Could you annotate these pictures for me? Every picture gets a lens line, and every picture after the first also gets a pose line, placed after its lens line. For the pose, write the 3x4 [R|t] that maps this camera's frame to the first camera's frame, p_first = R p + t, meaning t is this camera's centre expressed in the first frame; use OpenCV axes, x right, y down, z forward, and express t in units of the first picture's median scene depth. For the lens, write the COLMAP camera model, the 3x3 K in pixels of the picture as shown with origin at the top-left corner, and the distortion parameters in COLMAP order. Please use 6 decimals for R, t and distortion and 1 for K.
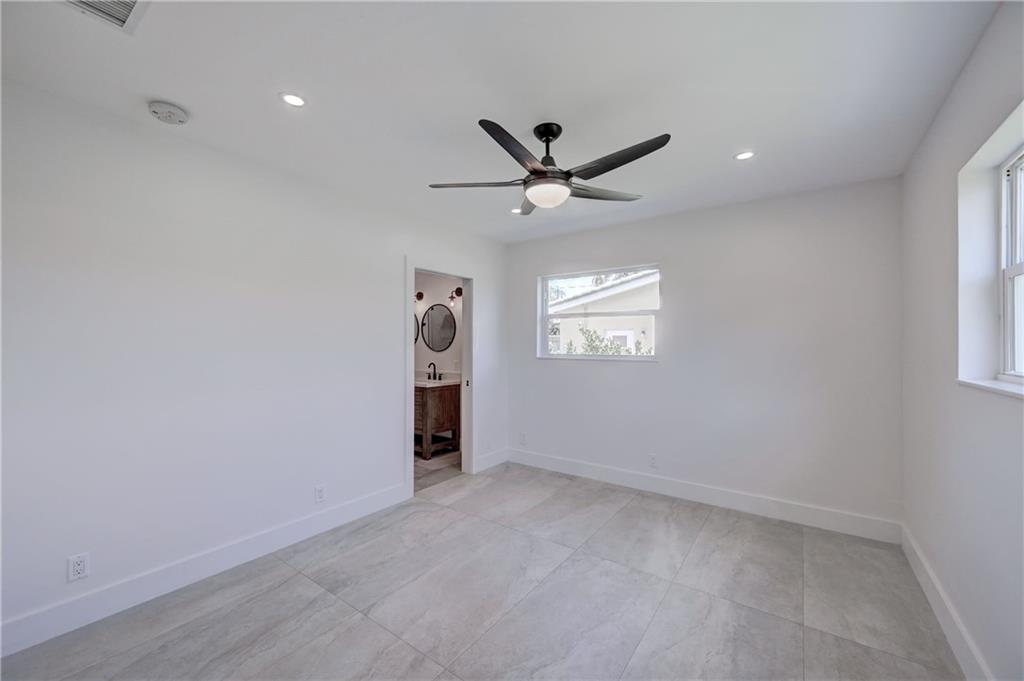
lens RADIAL K [[407.1, 0, 515.0], [0, 407.1, 344.5], [0, 0, 1]] dist [0.004323, 0.000342]
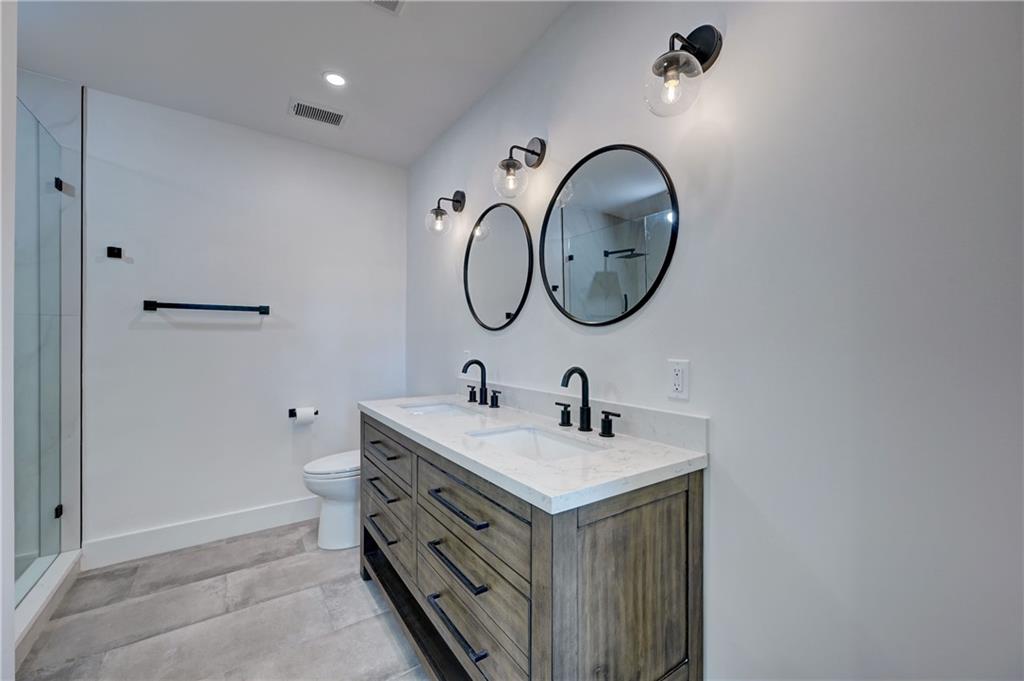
lens RADIAL K [[407.1, 0, 511.6], [0, 407.1, 341.3], [0, 0, 1]] dist [0.004323, 0.000342]
pose [[0.942342, -0.002736, -0.334641, -0.167594], [0.002681, 0.999996, -0.000629, 0.031019], [0.334641, -0.000305, 0.942346, 0.800992]]
